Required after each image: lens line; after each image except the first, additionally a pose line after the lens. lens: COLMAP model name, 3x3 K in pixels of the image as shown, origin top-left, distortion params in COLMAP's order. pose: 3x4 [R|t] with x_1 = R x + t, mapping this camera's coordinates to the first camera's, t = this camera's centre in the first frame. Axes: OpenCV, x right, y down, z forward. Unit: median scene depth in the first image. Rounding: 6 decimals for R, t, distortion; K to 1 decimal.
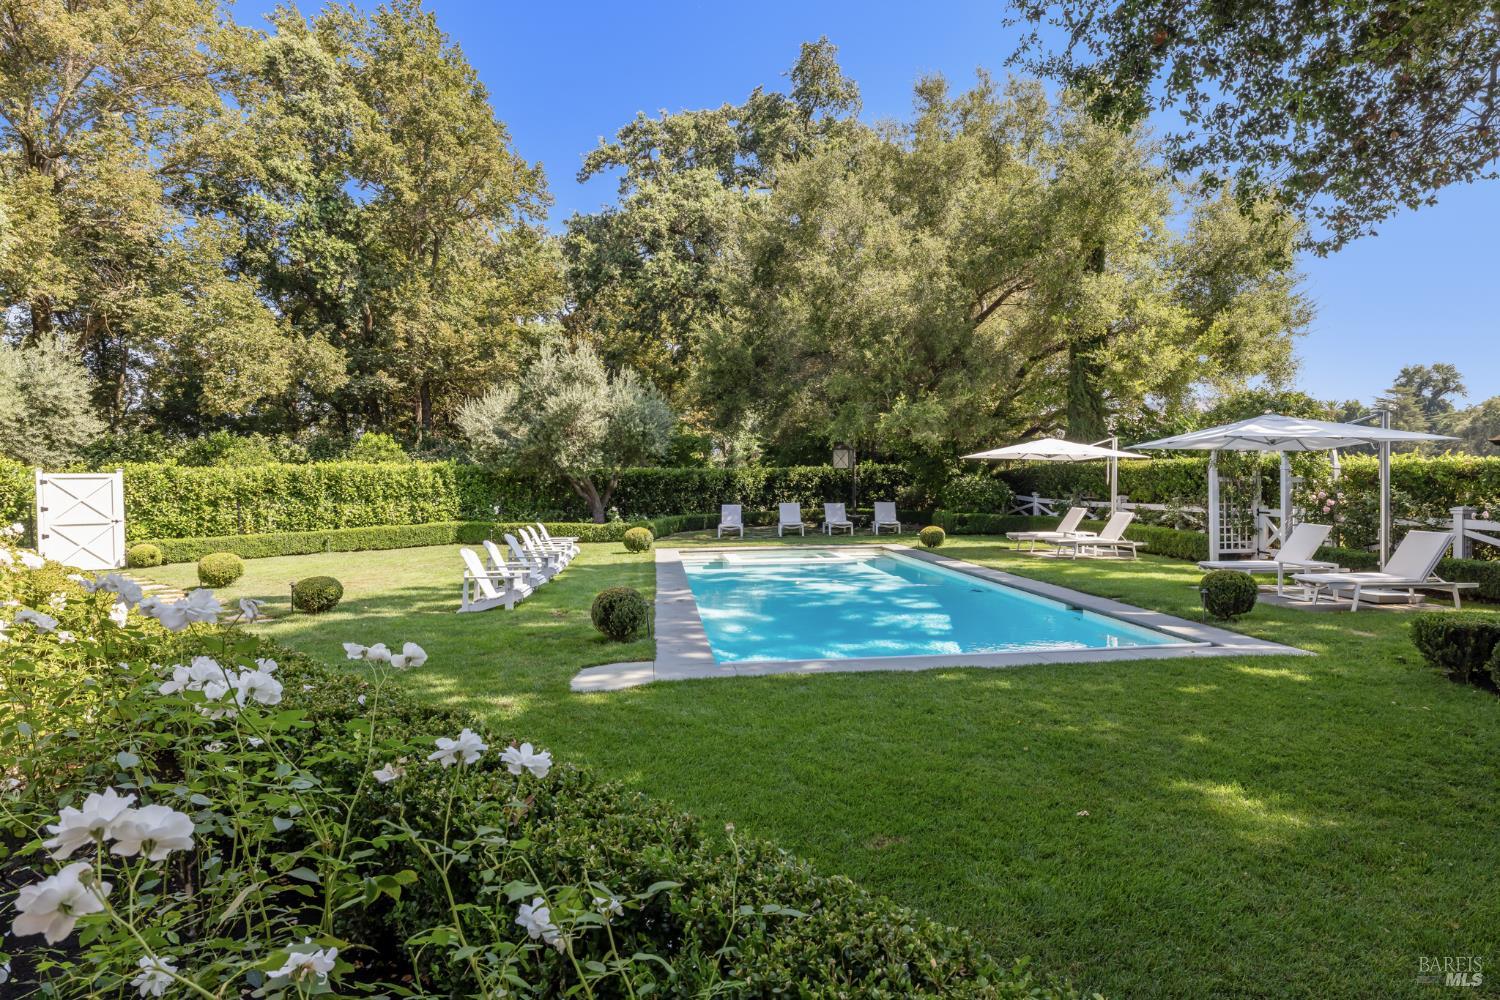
lens RADIAL K [[845.2, 0, 759.2], [0, 845.2, 504.2], [0, 0, 1]] dist [0.002310, -0.000850]
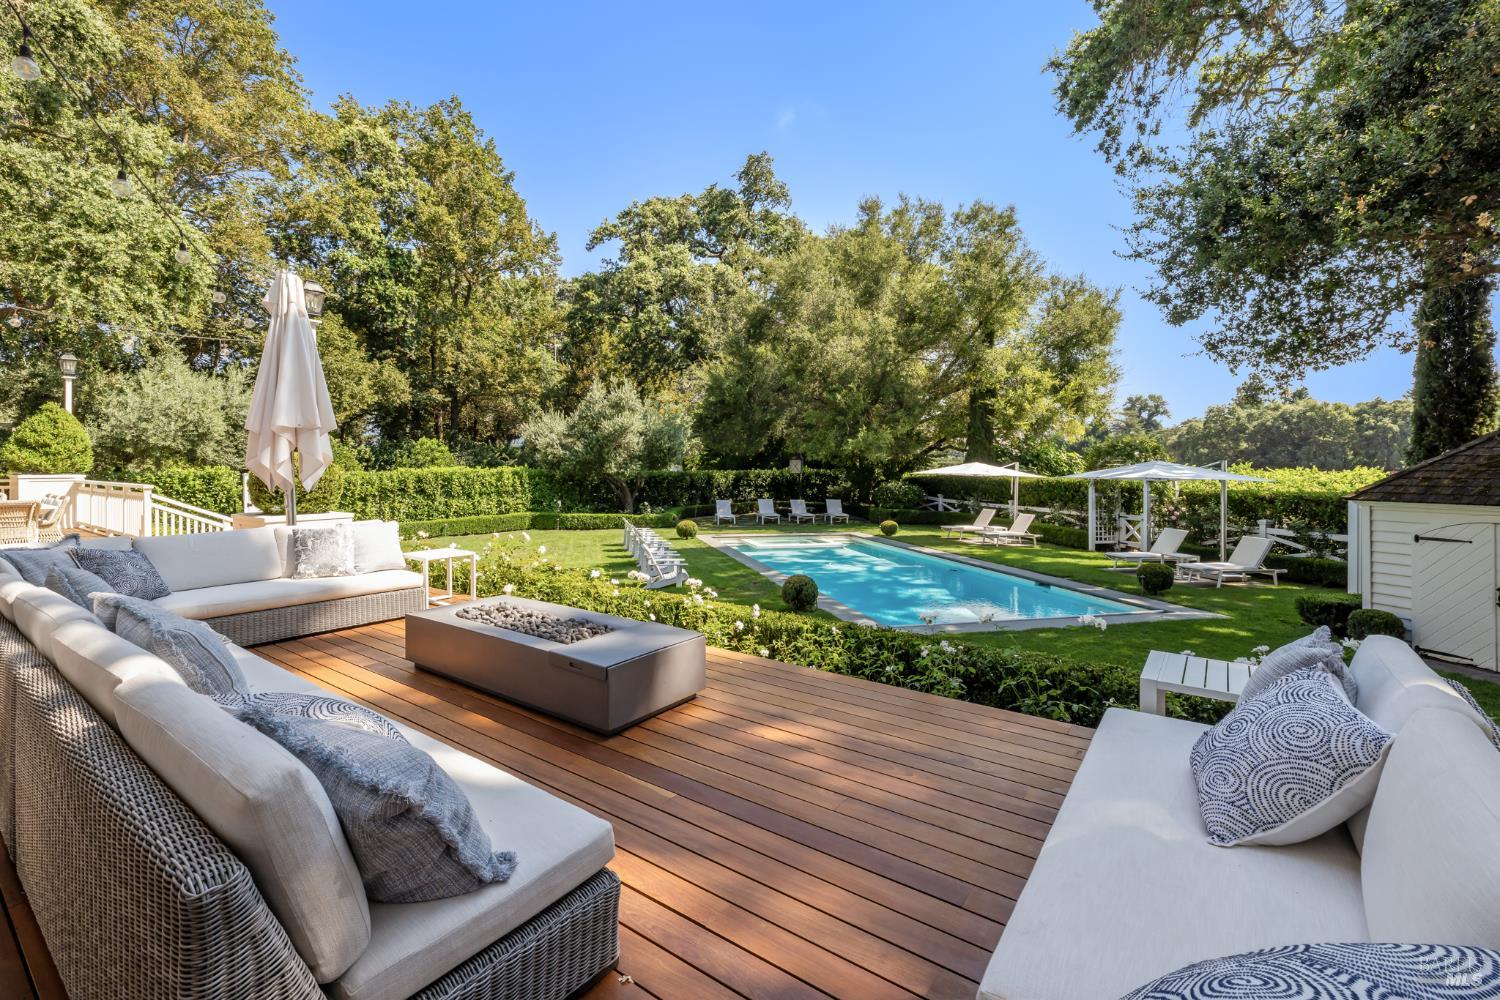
lens RADIAL K [[657.9, 0, 733.5], [0, 657.9, 476.9], [0, 0, 1]] dist [0.001954, 0.000538]
pose [[0.993335, 0.015790, 0.114173, -0.160661], [-0.013979, 0.999764, -0.016645, -0.022270], [-0.114409, 0.014938, 0.993321, -0.063903]]
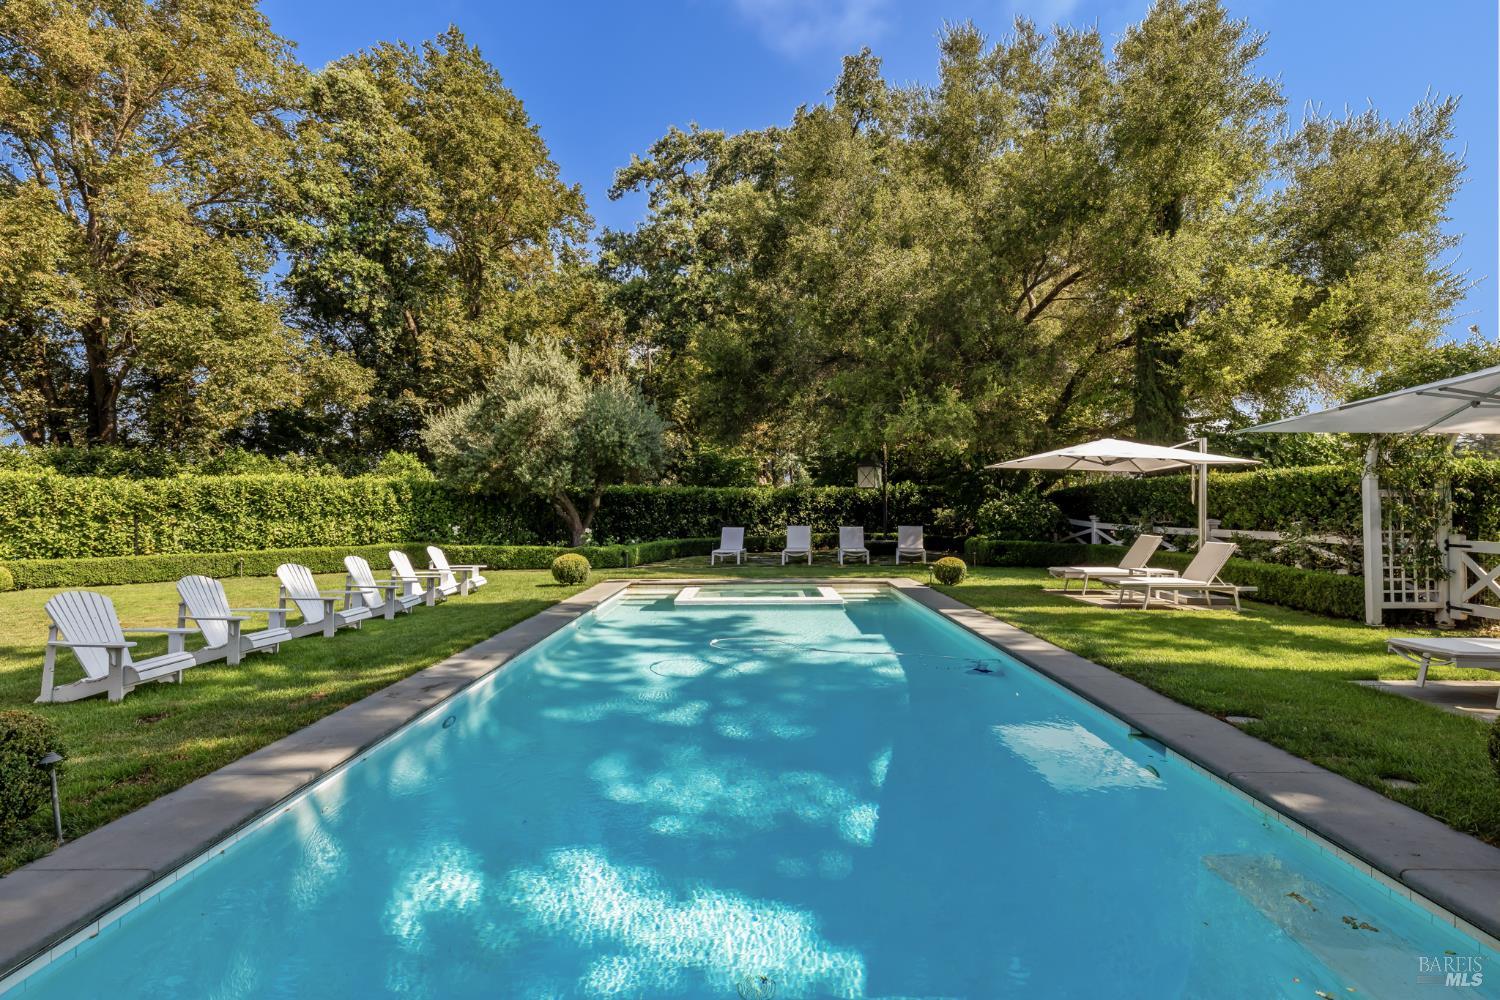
lens RADIAL K [[756.6, 0, 750.0], [0, 756.6, 500.0], [0, 0, 1]] dist [-0.003847, 0.000219]
pose [[0.992196, 0.005173, -0.124583, 0.096388], [-0.009822, 0.999277, -0.036733, 0.001036], [0.124303, 0.037670, 0.991529, 0.256878]]
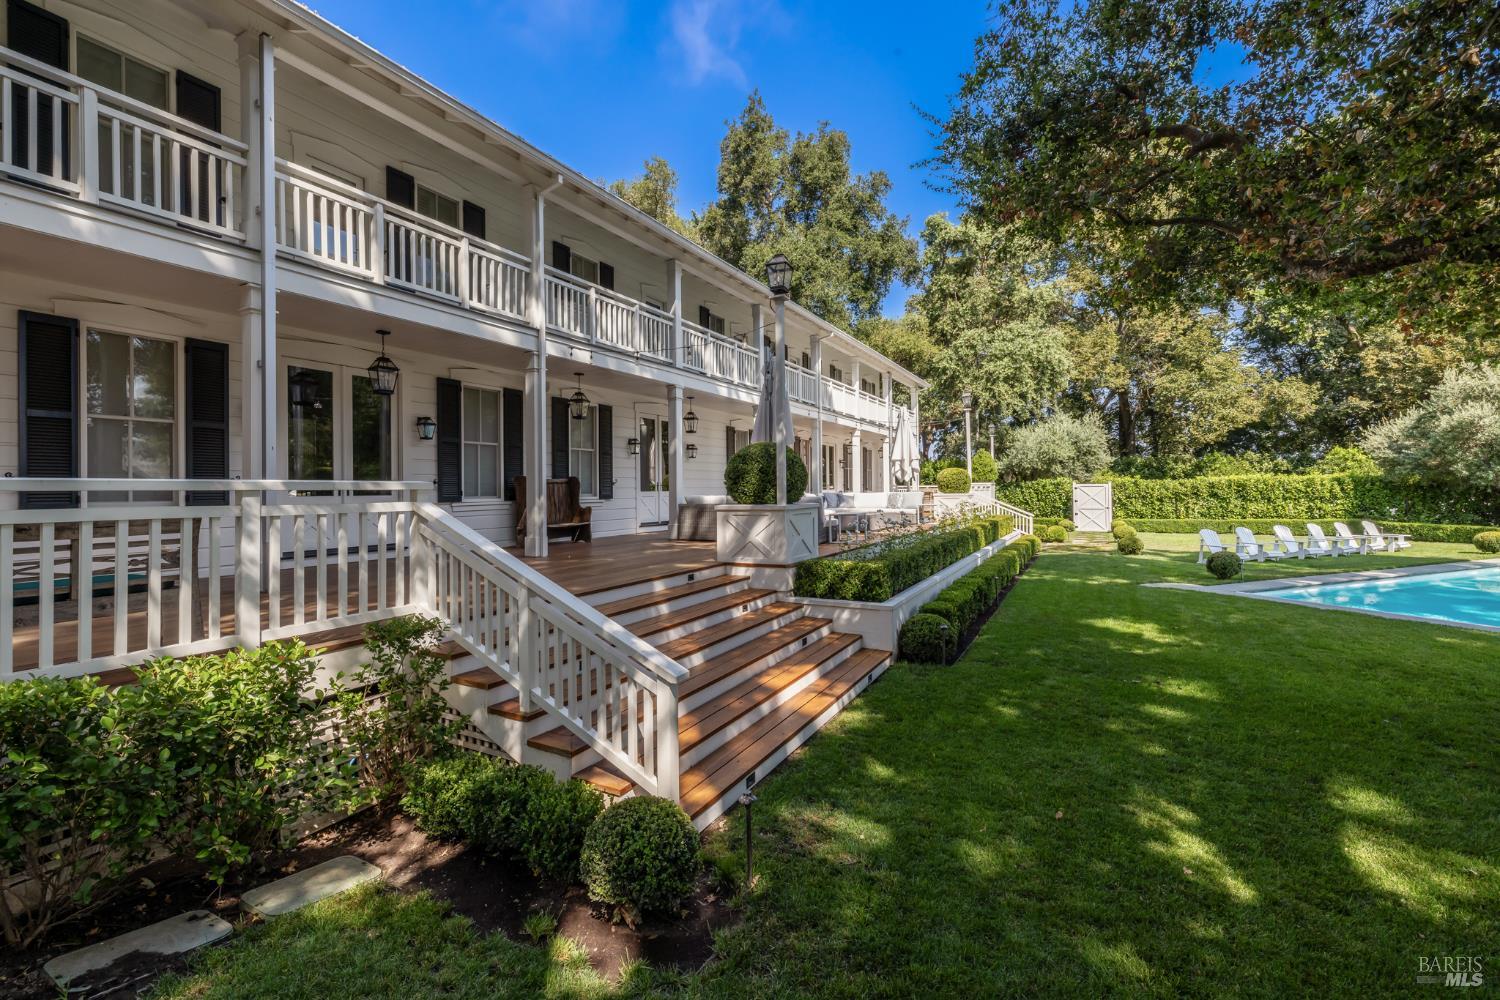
lens RADIAL K [[657.9, 0, 733.5], [0, 657.9, 476.9], [0, 0, 1]] dist [0.001954, 0.000538]
pose [[0.255659, -0.008295, -0.966731, 0.383323], [-0.022934, 0.999630, -0.014643, -0.007574], [0.966495, 0.025915, 0.255374, -0.182970]]
